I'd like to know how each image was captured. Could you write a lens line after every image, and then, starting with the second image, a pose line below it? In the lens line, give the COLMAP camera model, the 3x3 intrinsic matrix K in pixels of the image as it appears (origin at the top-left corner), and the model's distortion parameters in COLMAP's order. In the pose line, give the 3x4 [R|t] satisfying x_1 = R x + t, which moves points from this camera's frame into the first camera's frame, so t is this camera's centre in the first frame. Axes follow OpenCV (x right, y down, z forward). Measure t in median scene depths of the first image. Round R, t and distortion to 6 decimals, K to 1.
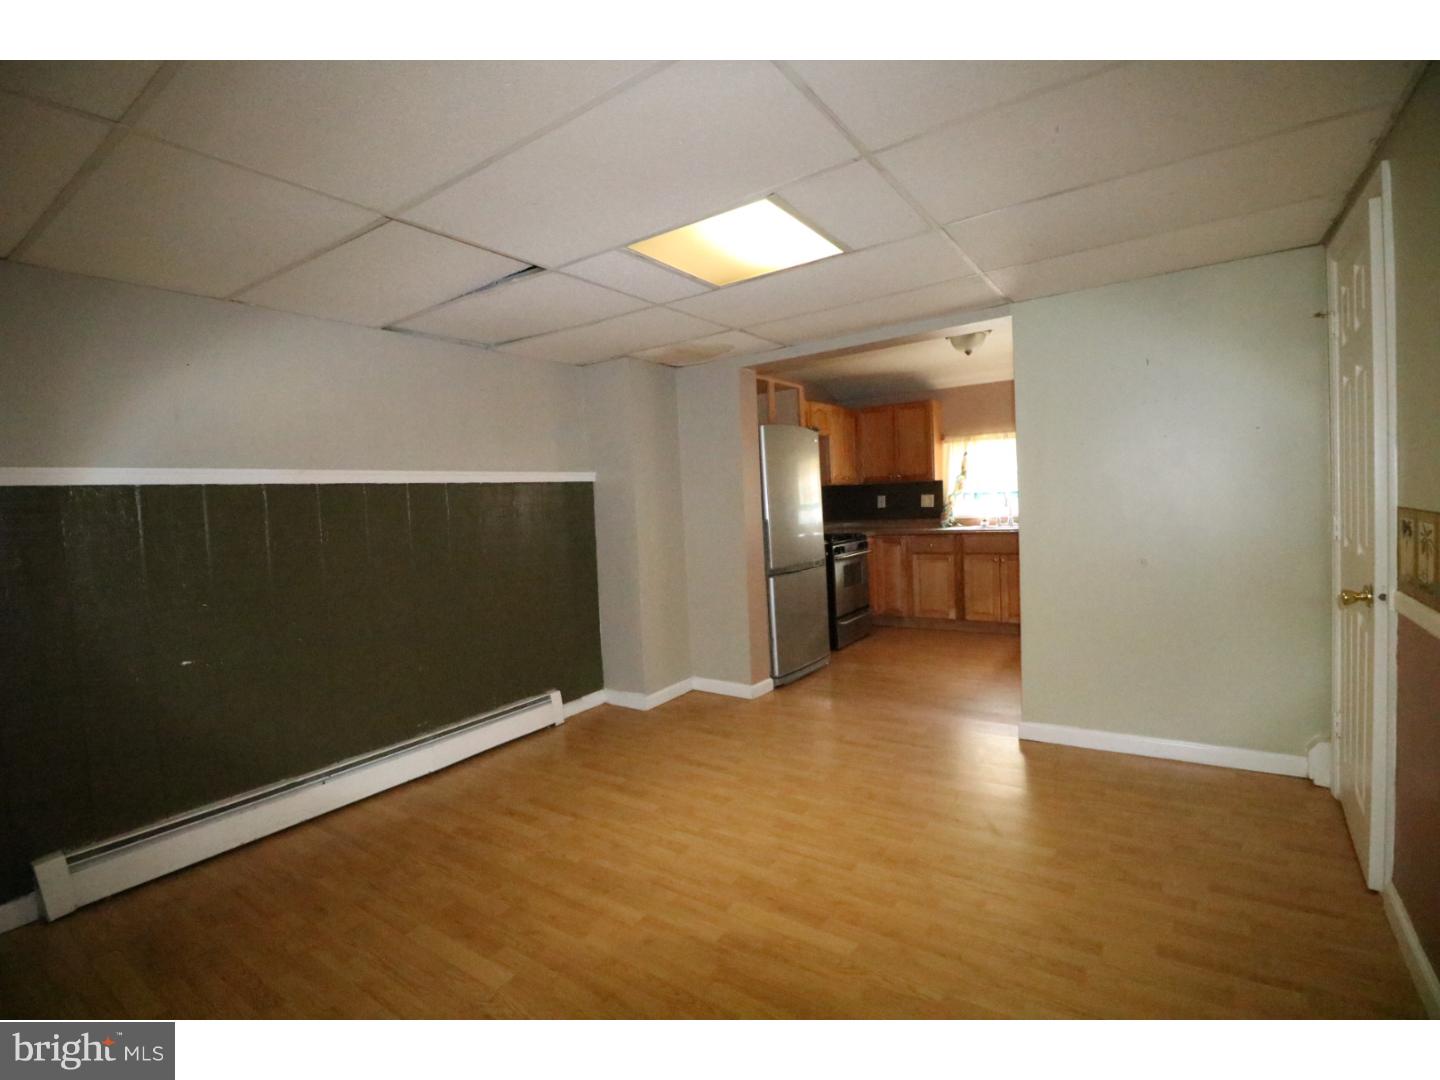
lens RADIAL K [[676.9, 0, 729.3], [0, 676.9, 535.1], [0, 0, 1]] dist [0.001136, -0.004771]
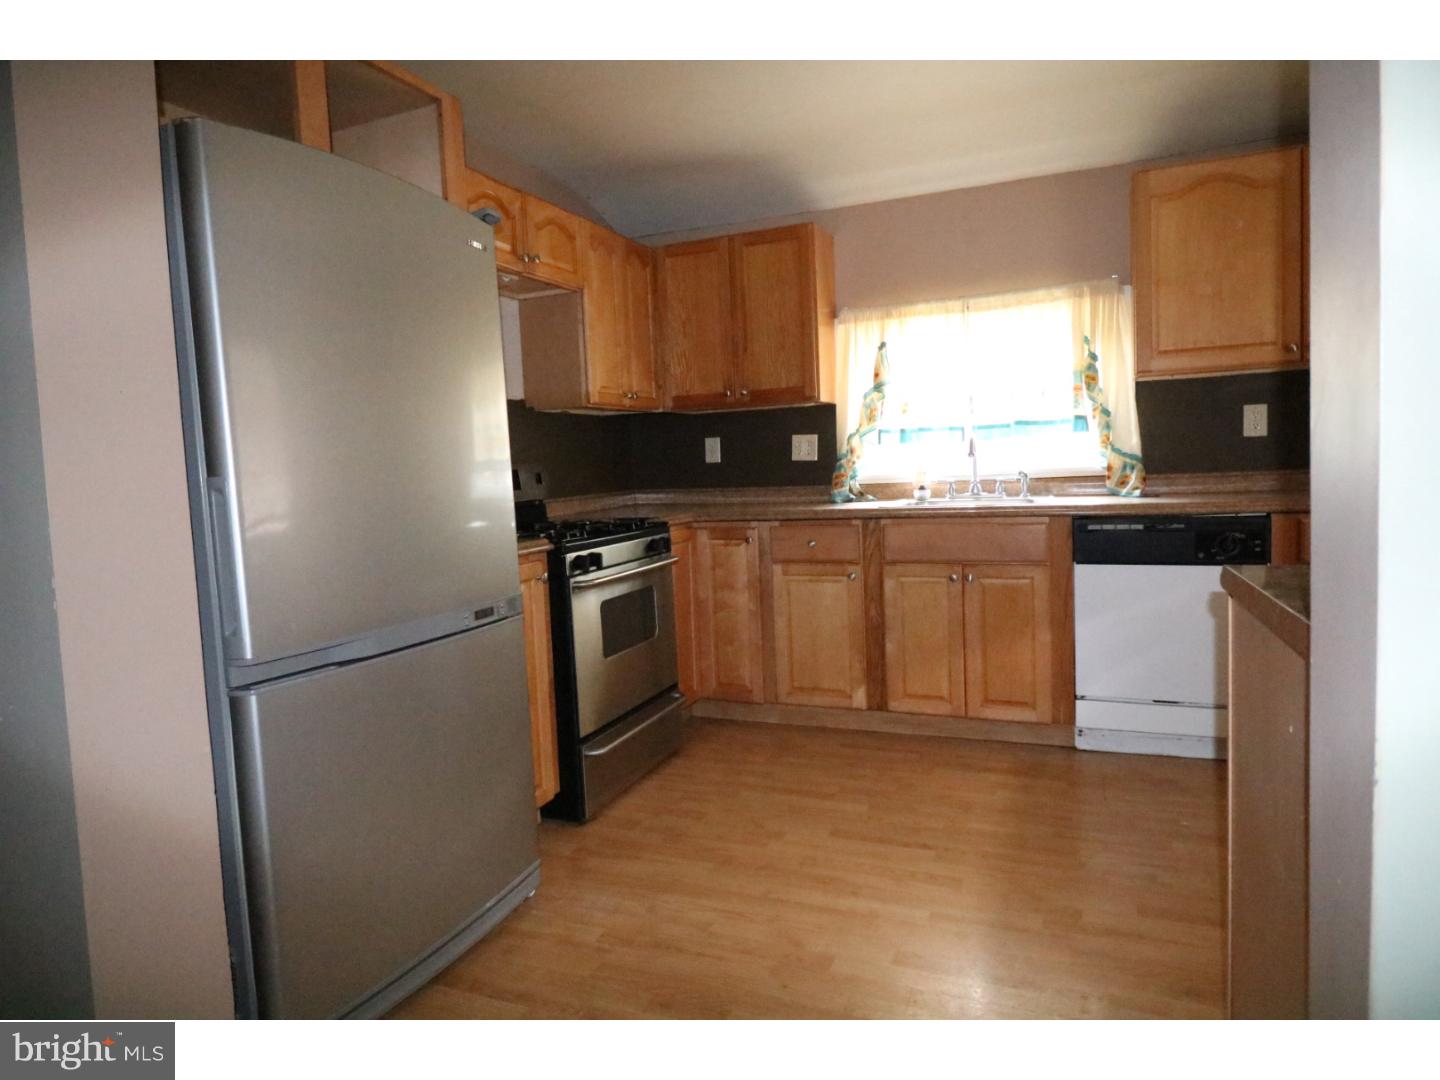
lens RADIAL K [[867.0, 0, 718.9], [0, 867.0, 529.2], [0, 0, 1]] dist [0.008280, -0.002854]
pose [[0.982985, -0.011553, 0.183320, 0.127569], [0.008097, 0.999775, 0.019593, -0.005907], [-0.183505, -0.017775, 0.982858, 0.433080]]
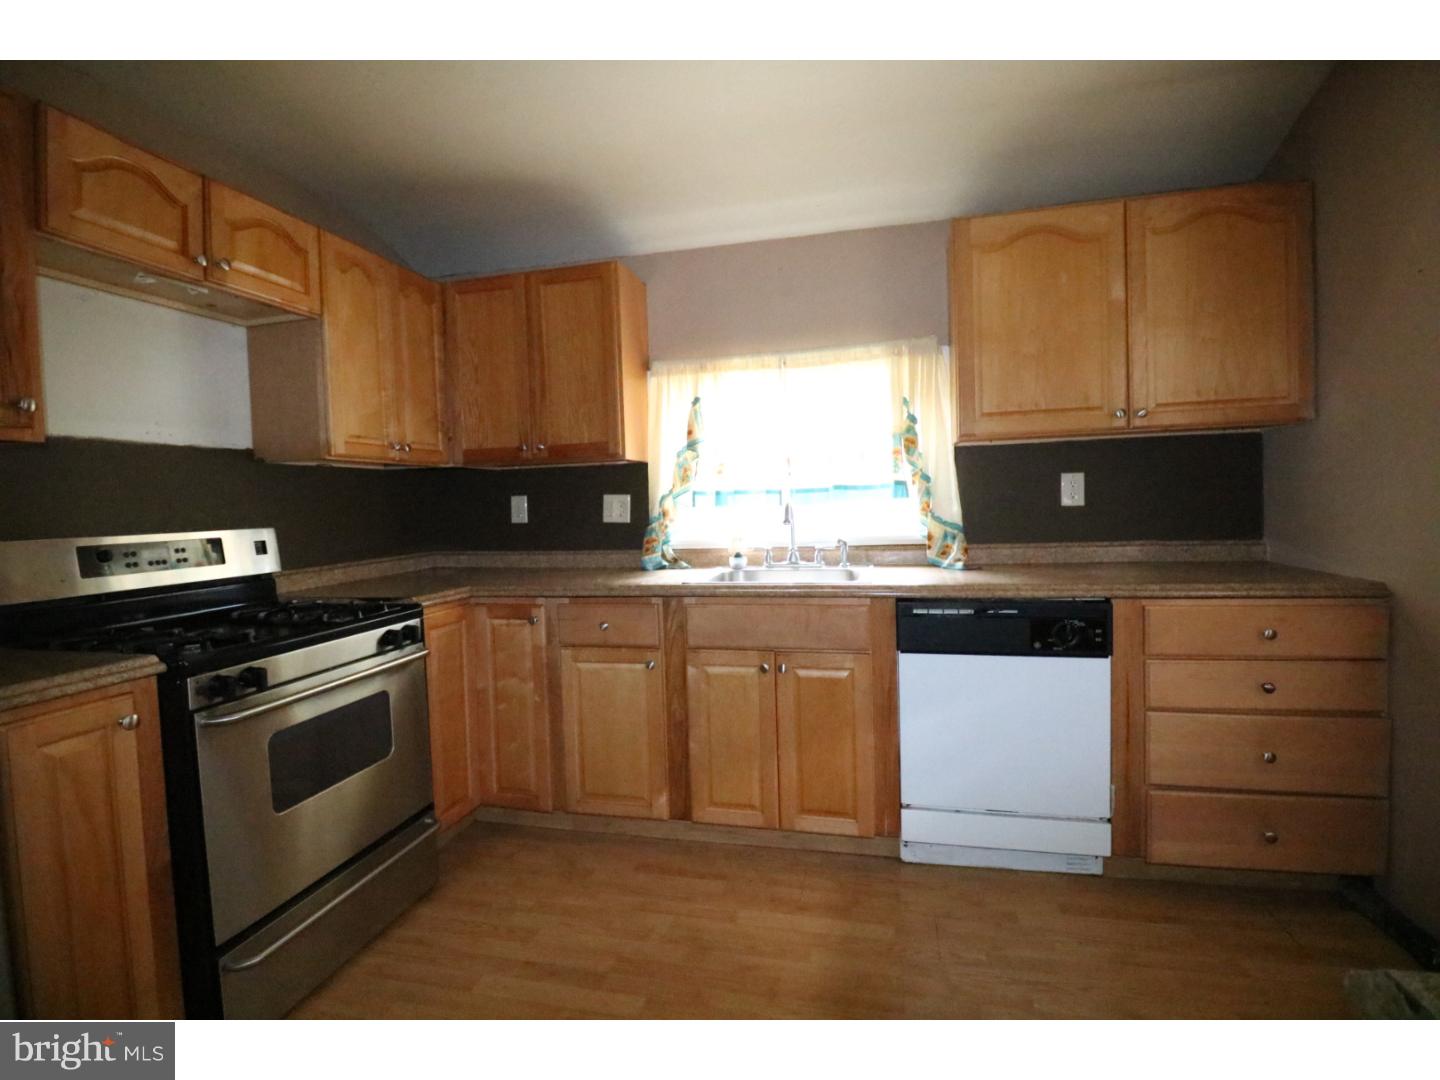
lens RADIAL K [[676.9, 0, 727.1], [0, 676.9, 537.2], [0, 0, 1]] dist [0.001136, -0.004771]
pose [[0.940126, -0.002127, 0.340820, 0.222799], [0.005775, 0.999936, -0.009689, -0.029035], [-0.340778, 0.011077, 0.940079, 0.594285]]
